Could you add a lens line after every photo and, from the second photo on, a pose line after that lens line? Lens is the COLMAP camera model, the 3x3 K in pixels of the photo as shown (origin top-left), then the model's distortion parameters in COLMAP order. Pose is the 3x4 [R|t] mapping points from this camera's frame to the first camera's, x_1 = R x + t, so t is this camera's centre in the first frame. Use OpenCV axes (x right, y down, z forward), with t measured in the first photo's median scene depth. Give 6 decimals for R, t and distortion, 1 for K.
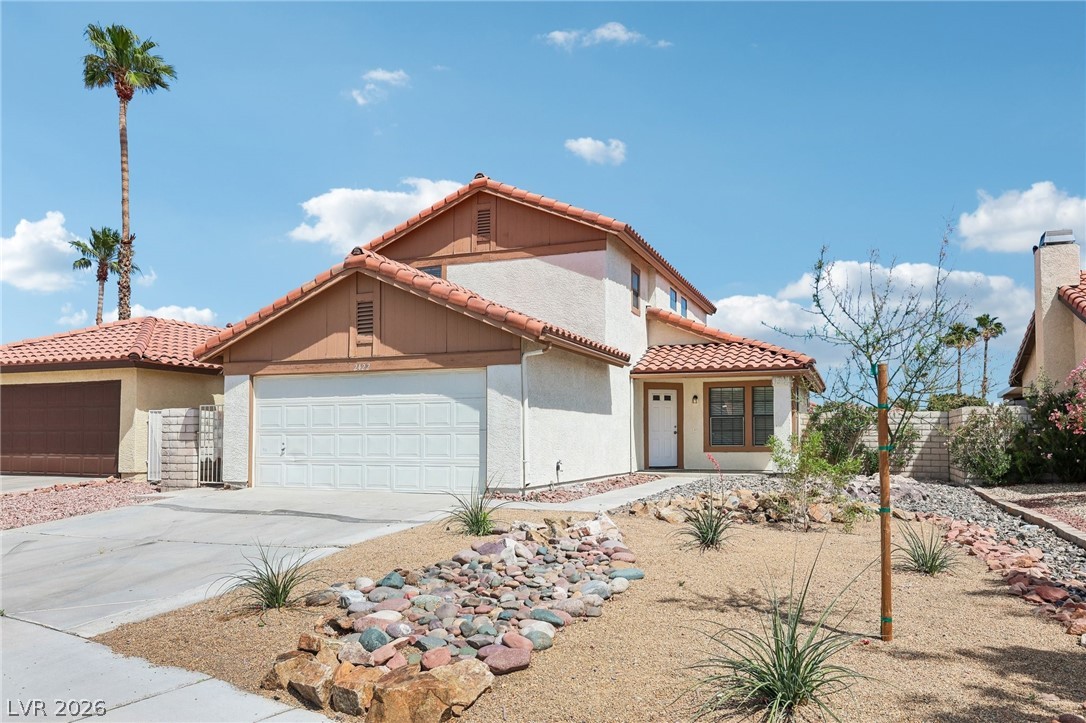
lens RADIAL K [[770.0, 0, 540.1], [0, 770.0, 362.9], [0, 0, 1]] dist [0.000270, 0.002200]
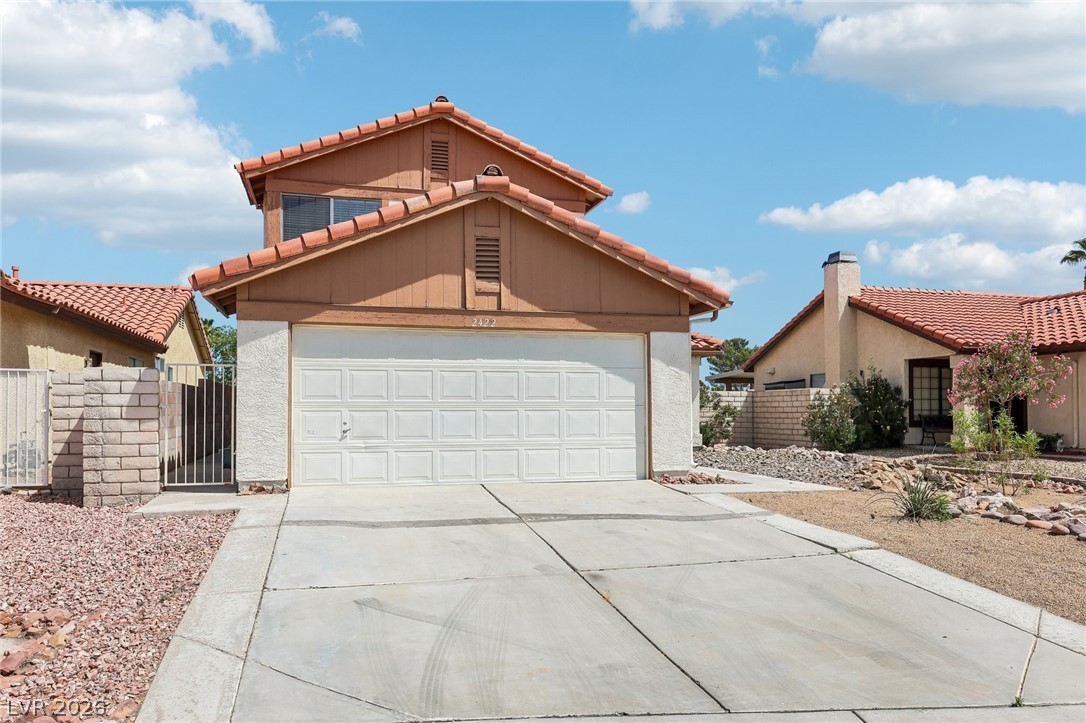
lens RADIAL K [[770.0, 0, 540.6], [0, 770.0, 363.2], [0, 0, 1]] dist [0.000270, 0.002200]
pose [[0.803721, 0.038189, 0.593779, -0.634391], [-0.056988, 0.998291, 0.012933, 0.032241], [-0.592271, -0.044233, 0.804524, 0.344062]]
